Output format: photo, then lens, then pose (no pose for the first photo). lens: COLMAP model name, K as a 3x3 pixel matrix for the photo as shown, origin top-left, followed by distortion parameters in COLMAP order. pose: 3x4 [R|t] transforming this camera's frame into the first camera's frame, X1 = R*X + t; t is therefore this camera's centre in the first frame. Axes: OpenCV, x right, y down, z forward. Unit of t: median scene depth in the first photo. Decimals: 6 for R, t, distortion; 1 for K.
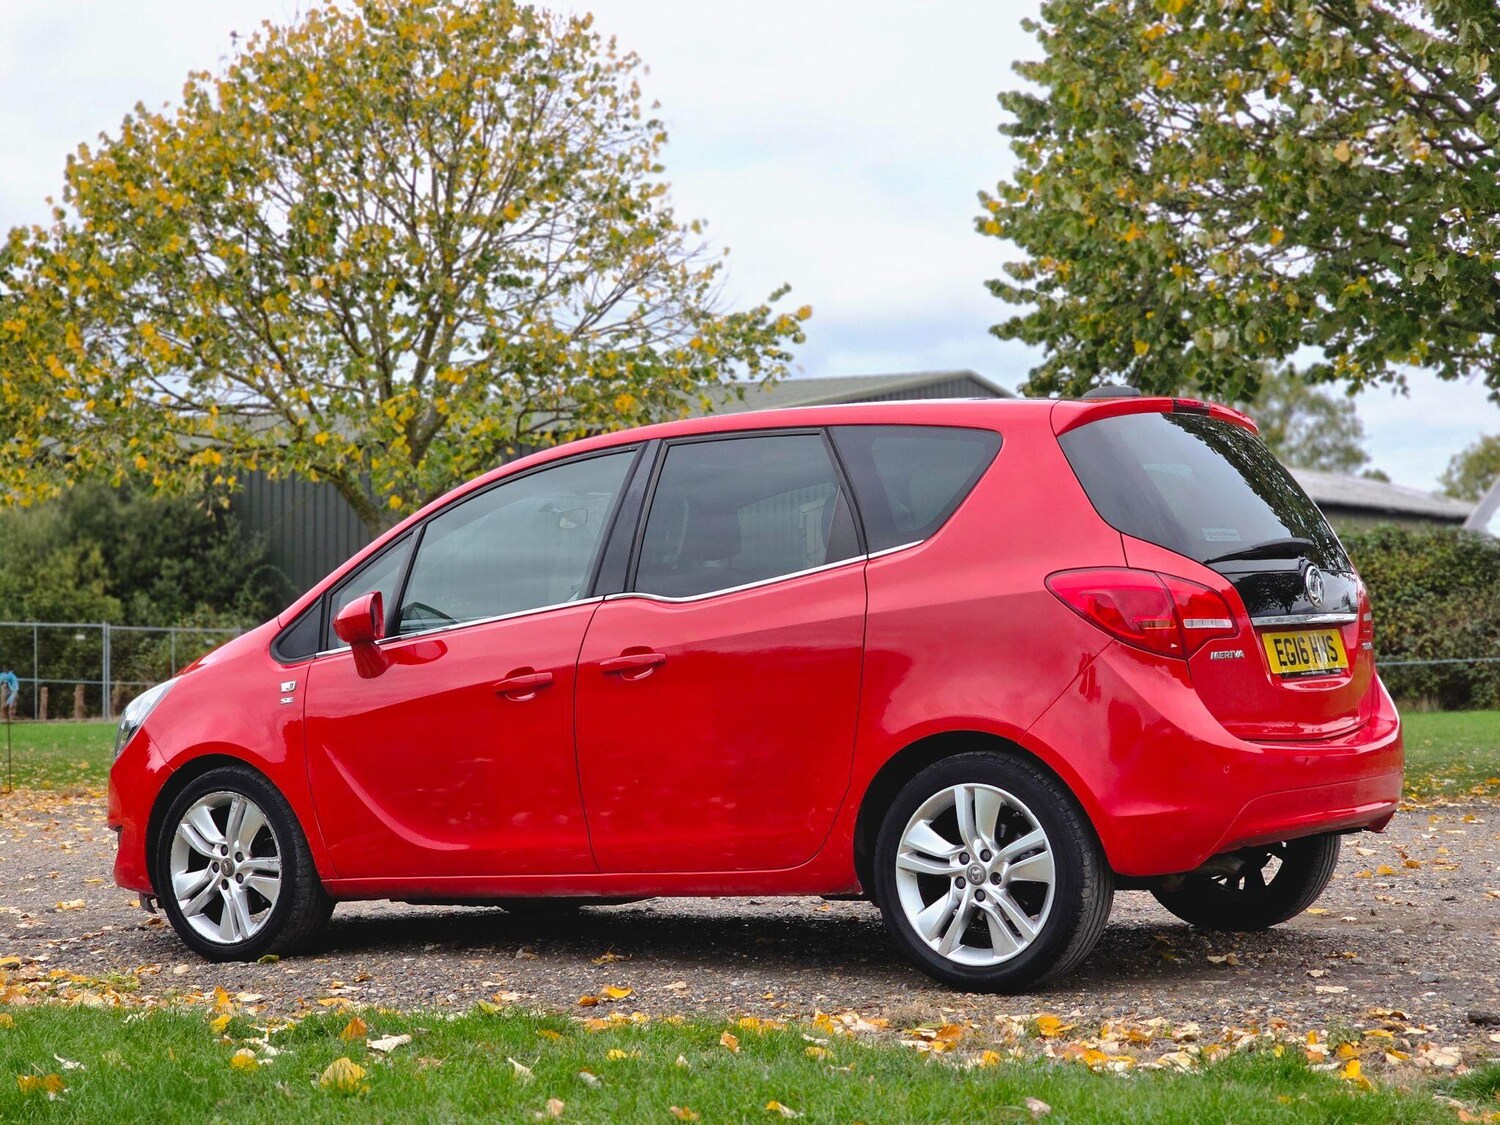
lens RADIAL K [[2873.7, 0, 727.2], [0, 2873.7, 560.7], [0, 0, 1]] dist [-0.026799, 0.249084]
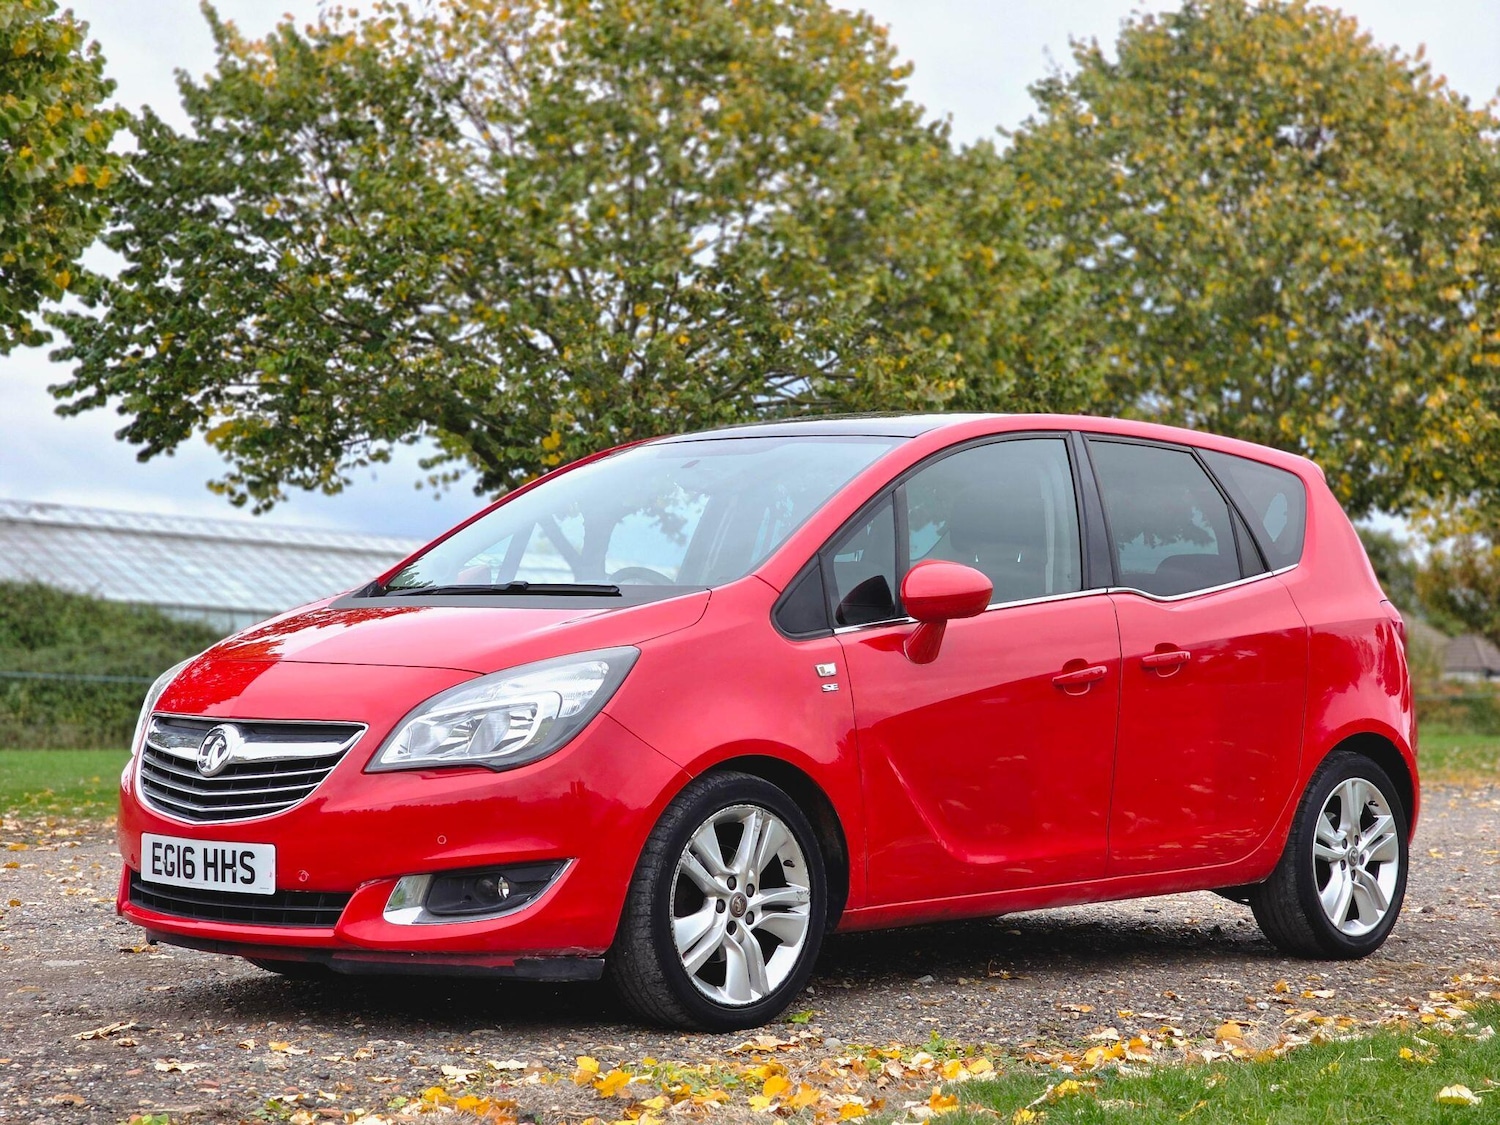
lens RADIAL K [[2761.6, 0, 771.5], [0, 2761.6, 564.7], [0, 0, 1]] dist [-0.077993, 2.025523]
pose [[0.210217, 0.080163, 0.974363, -0.966895], [-0.042194, 0.996448, -0.072877, 0.076352], [-0.976744, -0.025792, 0.212853, 0.913201]]
